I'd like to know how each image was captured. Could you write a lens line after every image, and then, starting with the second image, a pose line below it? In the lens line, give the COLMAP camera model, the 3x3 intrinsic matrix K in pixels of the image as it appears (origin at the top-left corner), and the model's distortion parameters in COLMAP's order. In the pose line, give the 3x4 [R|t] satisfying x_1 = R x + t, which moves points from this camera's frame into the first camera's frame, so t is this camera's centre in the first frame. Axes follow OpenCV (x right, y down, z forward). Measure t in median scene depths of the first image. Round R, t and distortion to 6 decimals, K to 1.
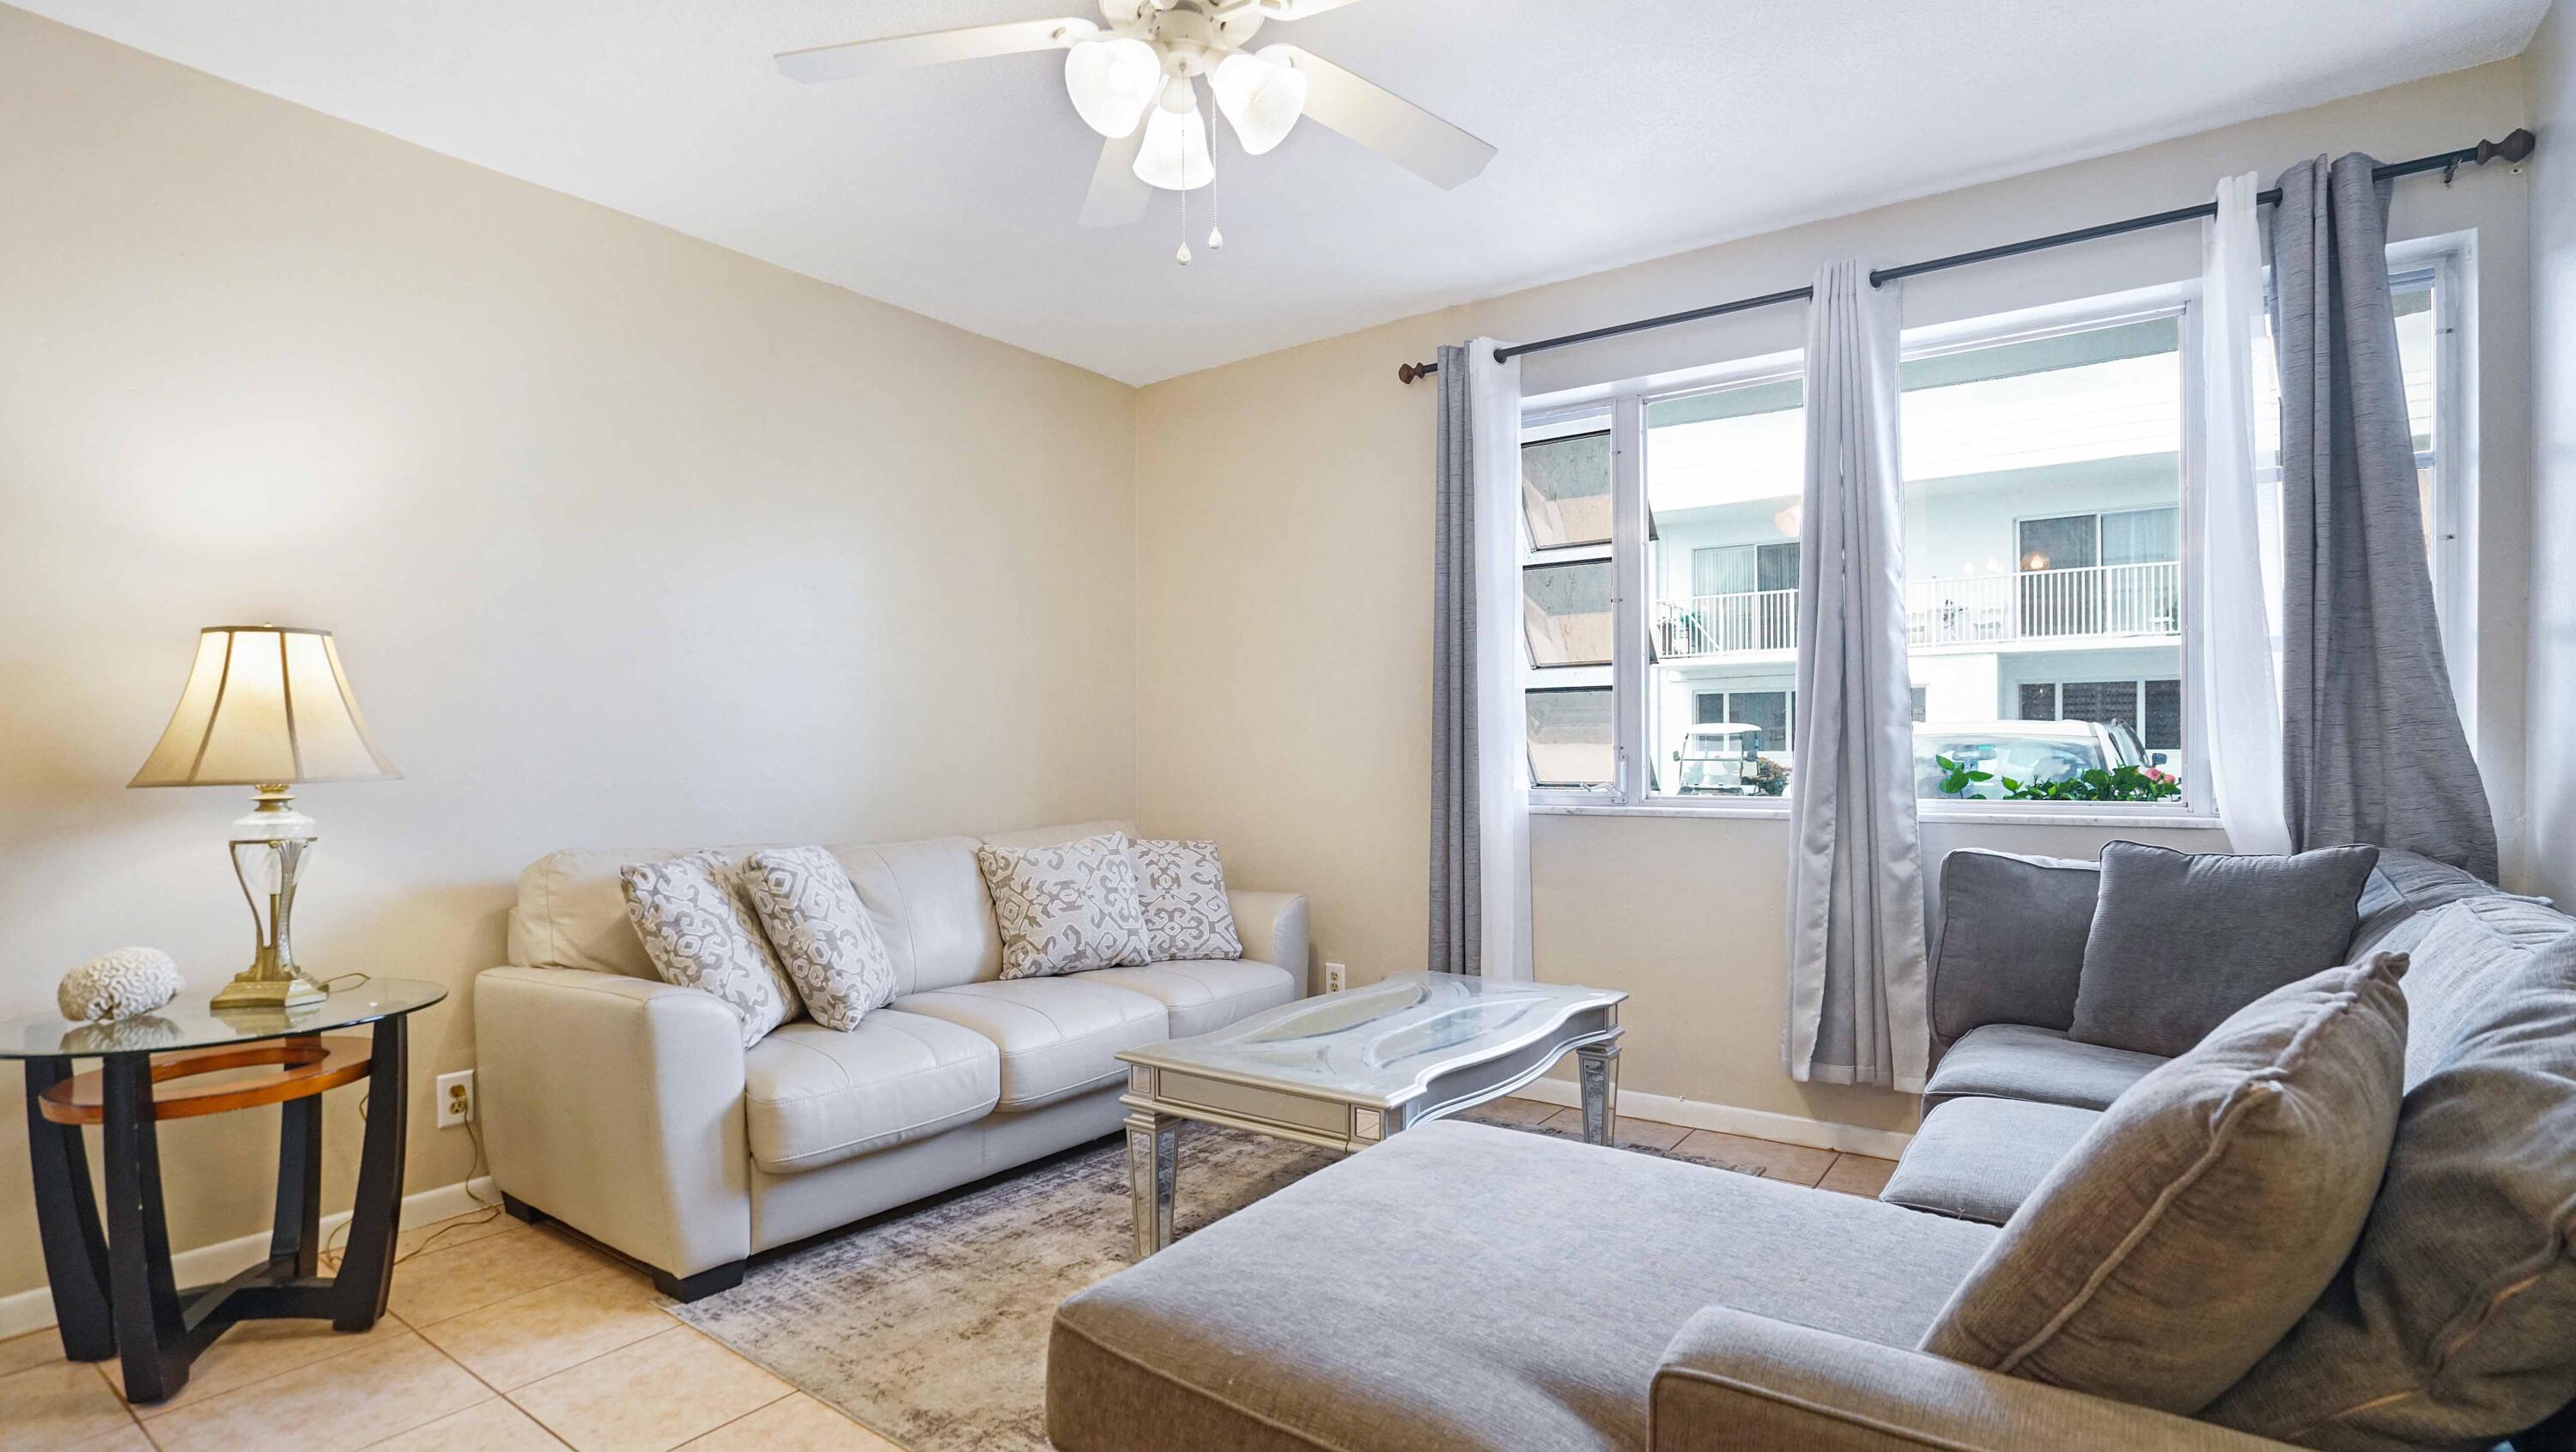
lens RADIAL K [[1243.1, 0, 1288.0], [0, 1243.1, 764.8], [0, 0, 1]] dist [-0.088392, 0.043441]
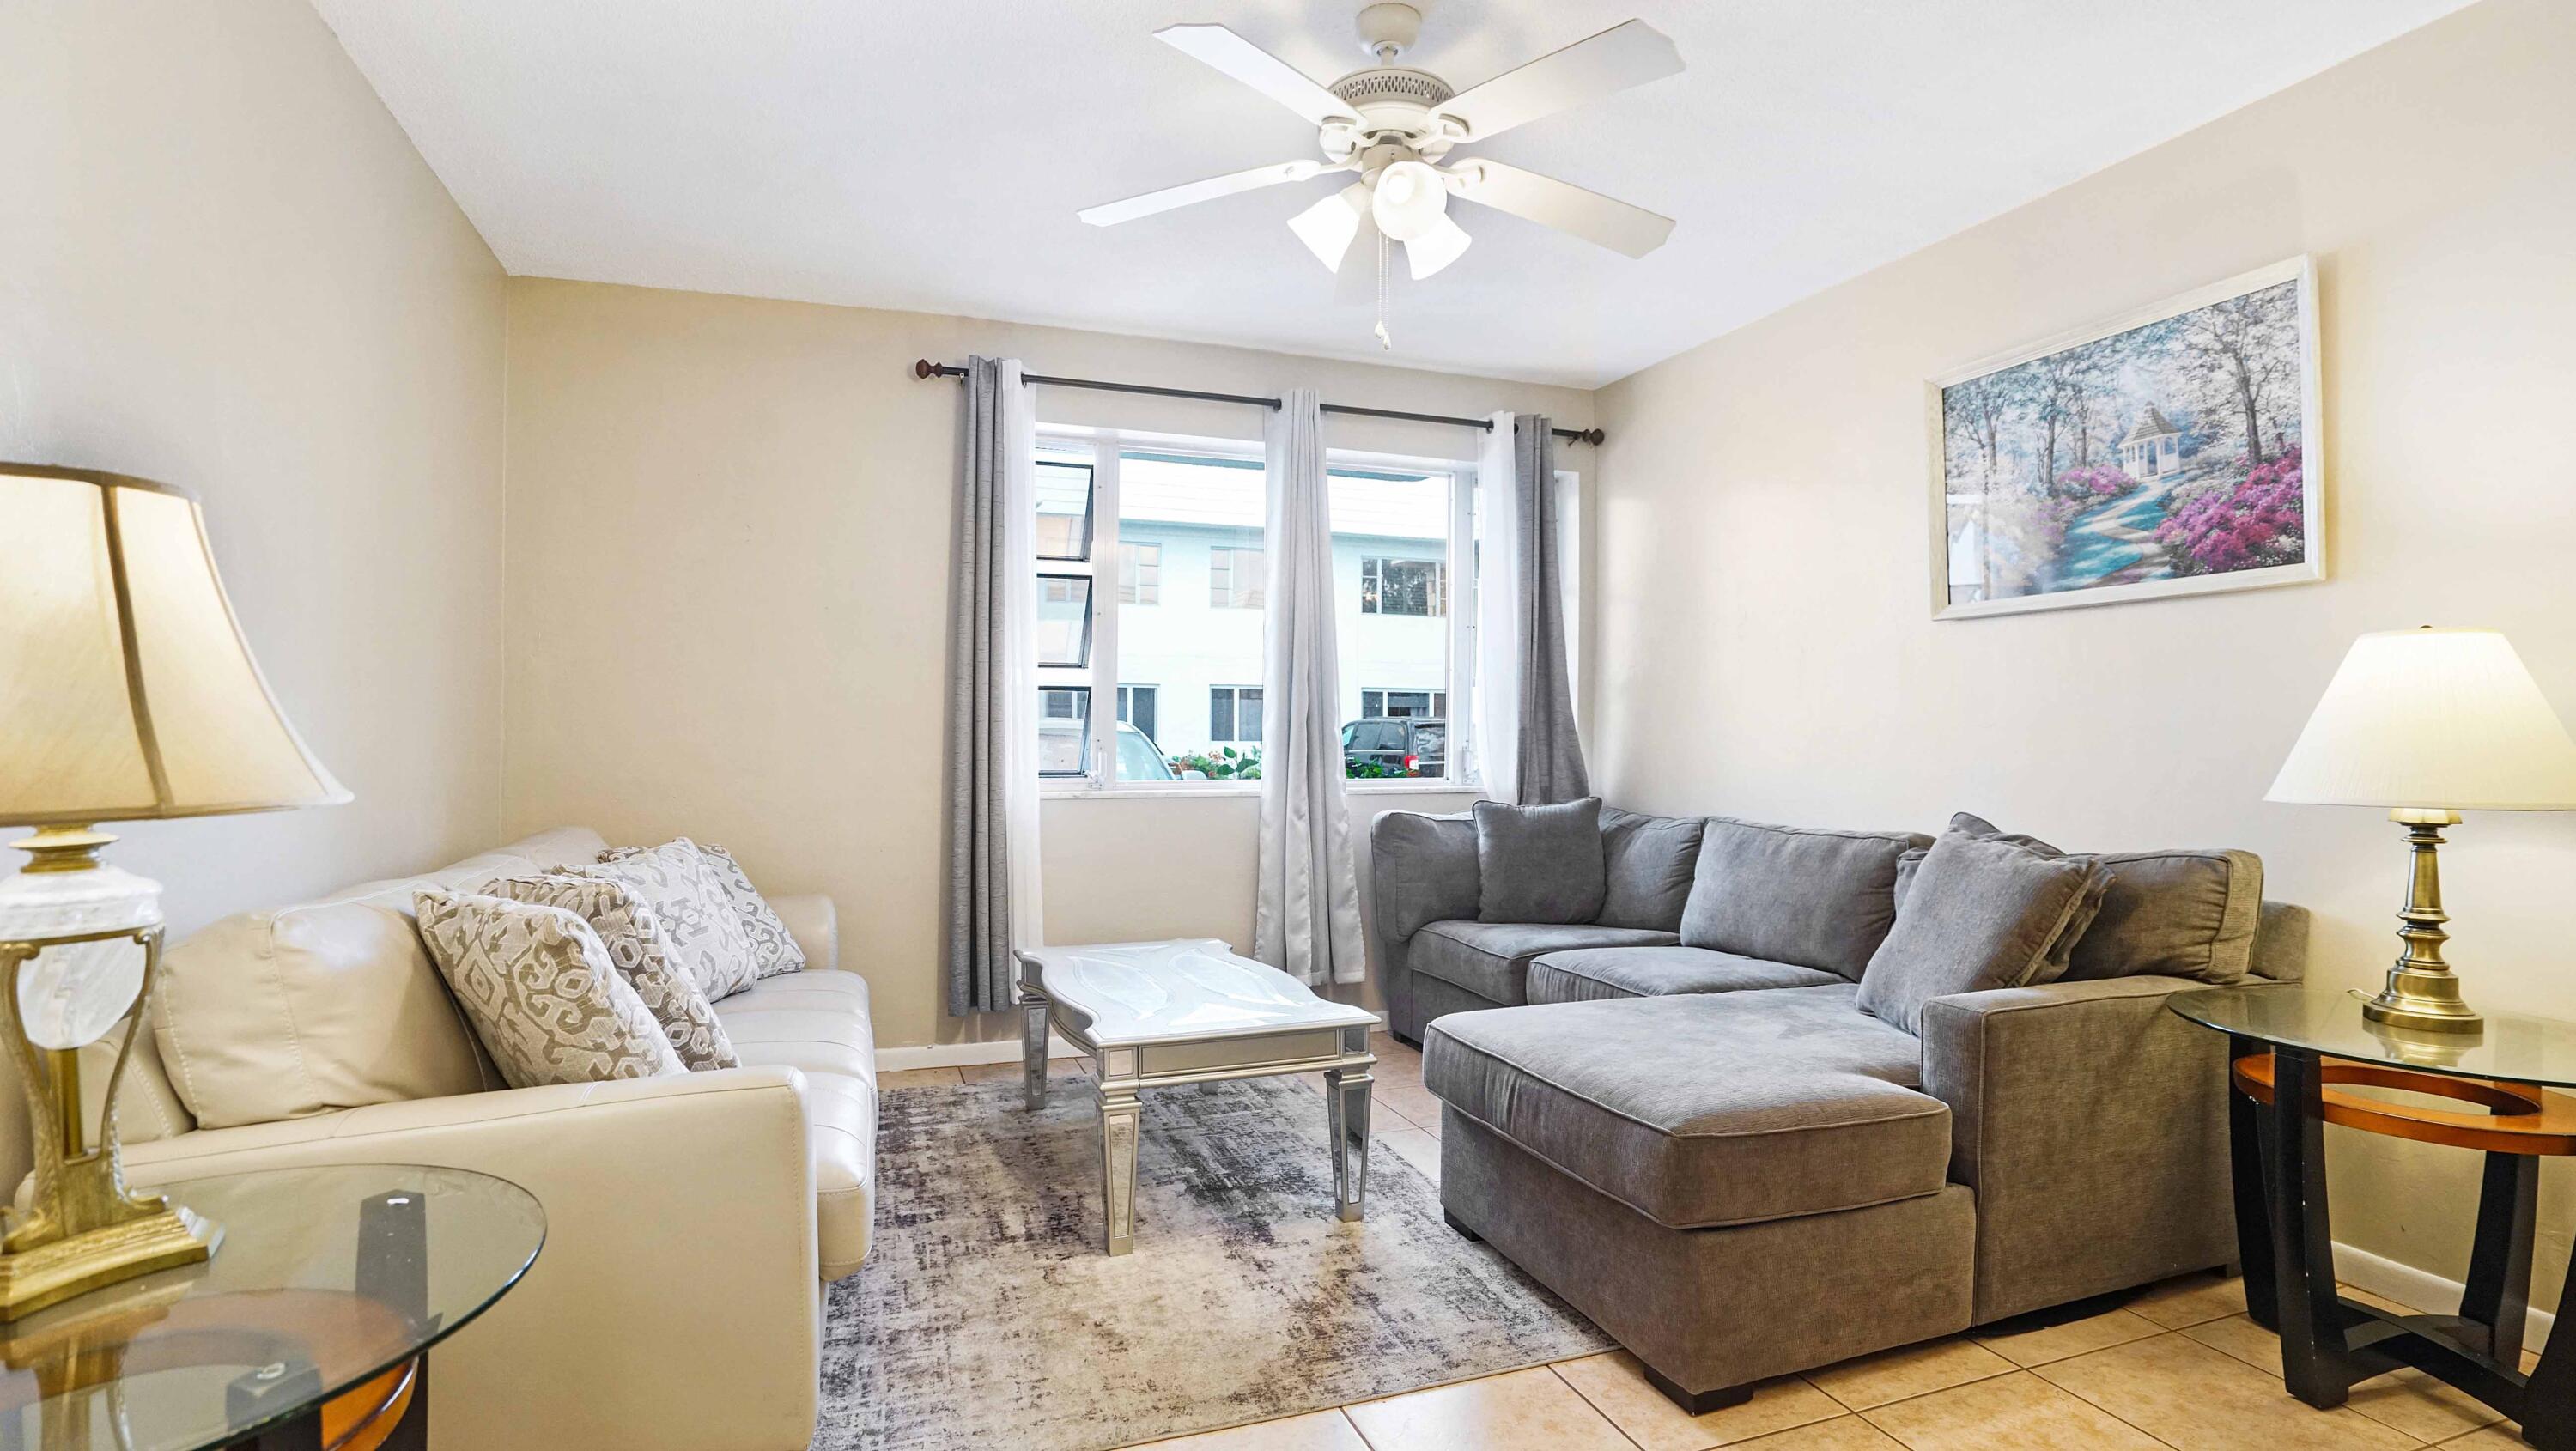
lens RADIAL K [[1223.5, 0, 1307.6], [0, 1223.5, 734.8], [0, 0, 1]] dist [-0.024949, 0.000930]
pose [[0.548465, 0.009426, 0.836120, -0.816820], [0.000877, 0.999929, -0.011848, -0.007384], [-0.836173, 0.007232, 0.548418, 0.276202]]
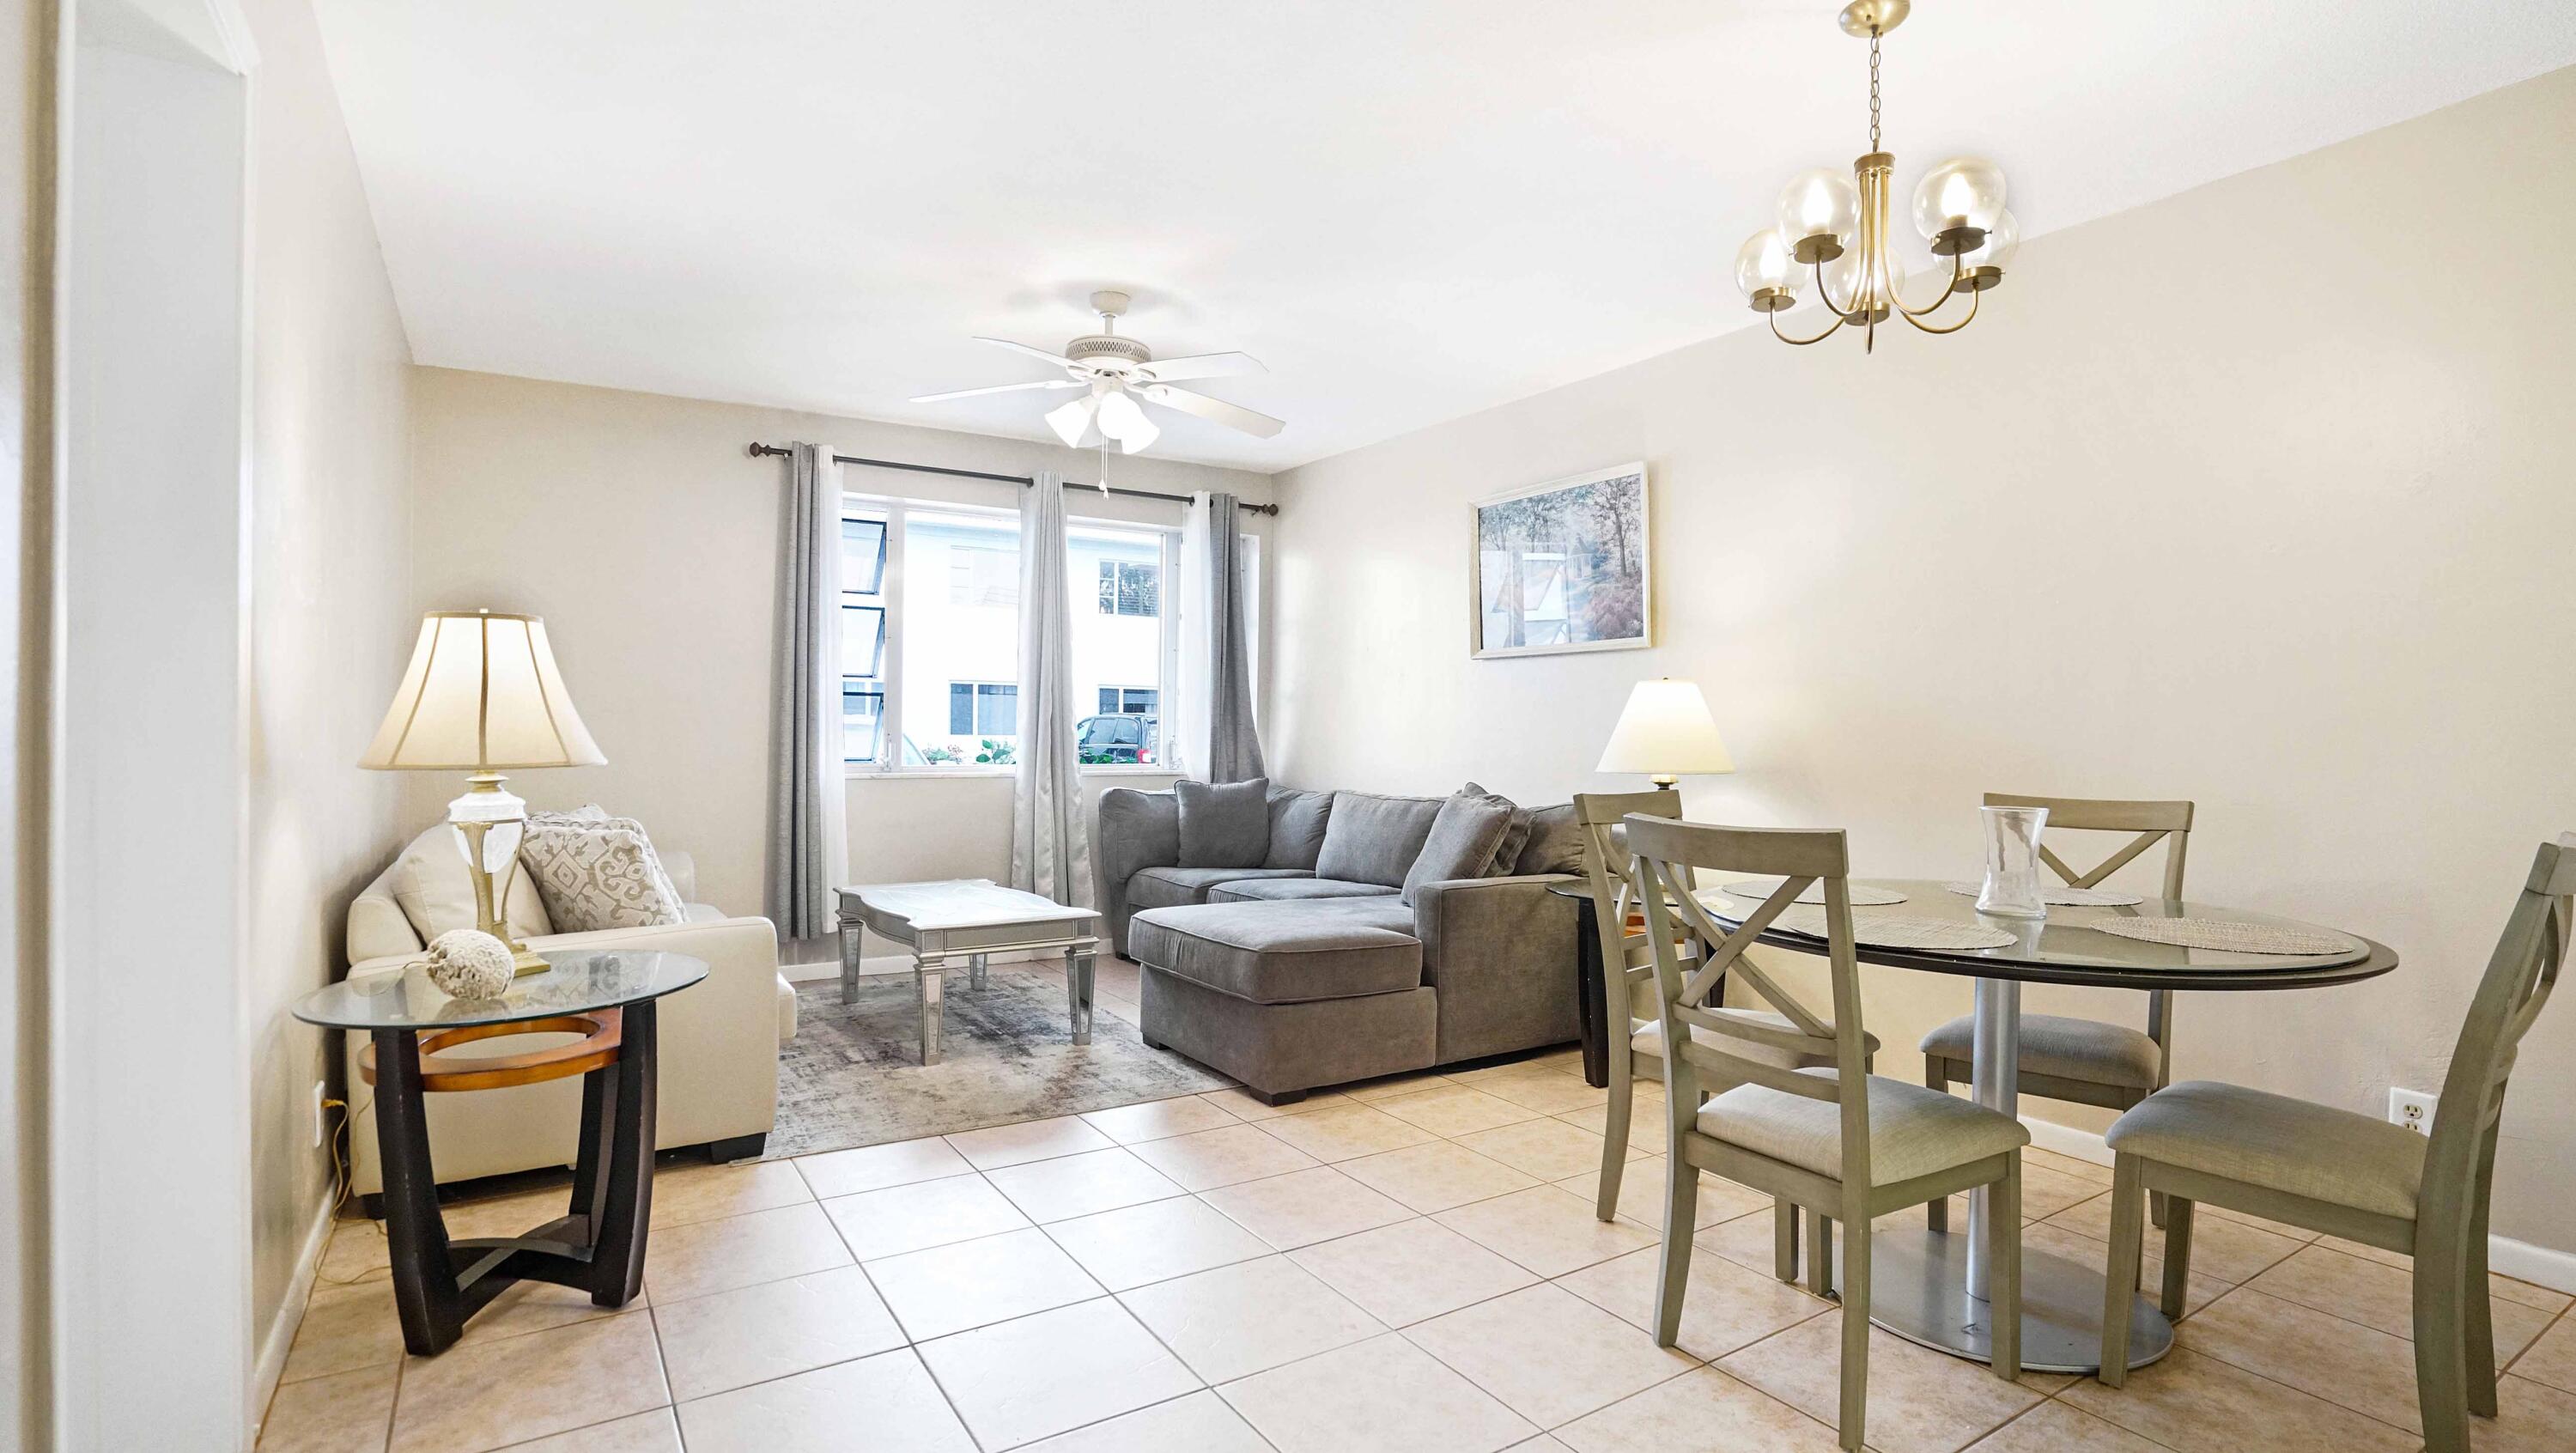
lens RADIAL K [[1223.6, 0, 1307.6], [0, 1223.6, 735.8], [0, 0, 1]] dist [-0.024949, 0.000930]
pose [[0.358294, 0.008005, 0.933575, -1.315231], [-0.003533, 0.999968, -0.007218, -0.004134], [-0.933602, -0.000712, 0.358310, -0.030403]]
